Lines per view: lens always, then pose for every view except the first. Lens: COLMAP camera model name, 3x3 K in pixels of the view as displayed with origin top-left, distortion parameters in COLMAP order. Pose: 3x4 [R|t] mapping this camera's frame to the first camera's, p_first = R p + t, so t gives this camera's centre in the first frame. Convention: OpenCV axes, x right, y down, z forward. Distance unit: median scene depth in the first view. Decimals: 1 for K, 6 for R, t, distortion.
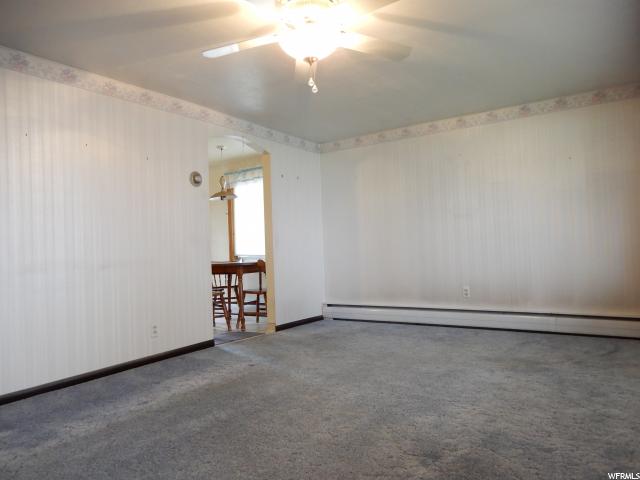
lens RADIAL K [[440.8, 0, 320.0], [0, 440.8, 240.0], [0, 0, 1]] dist [0.002289, 0.000180]
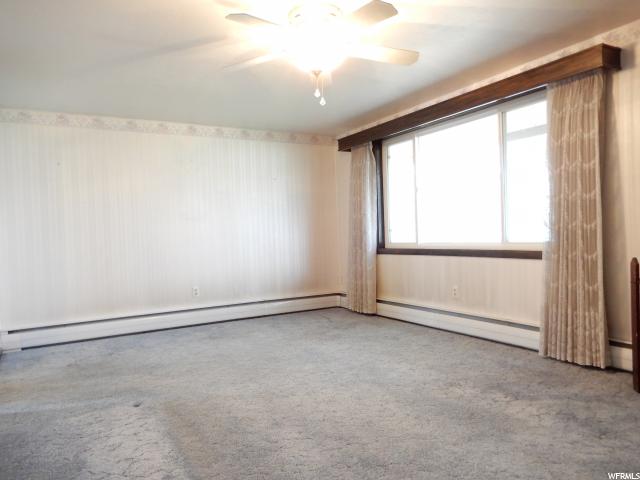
lens RADIAL K [[461.1, 0, 320.0], [0, 461.1, 240.0], [0, 0, 1]] dist [0.007414, 0.000070]
pose [[0.447263, 0.010885, 0.894336, -0.589265], [0.004814, 0.999882, -0.014577, 0.013386], [-0.894390, 0.010825, 0.447158, 0.273751]]
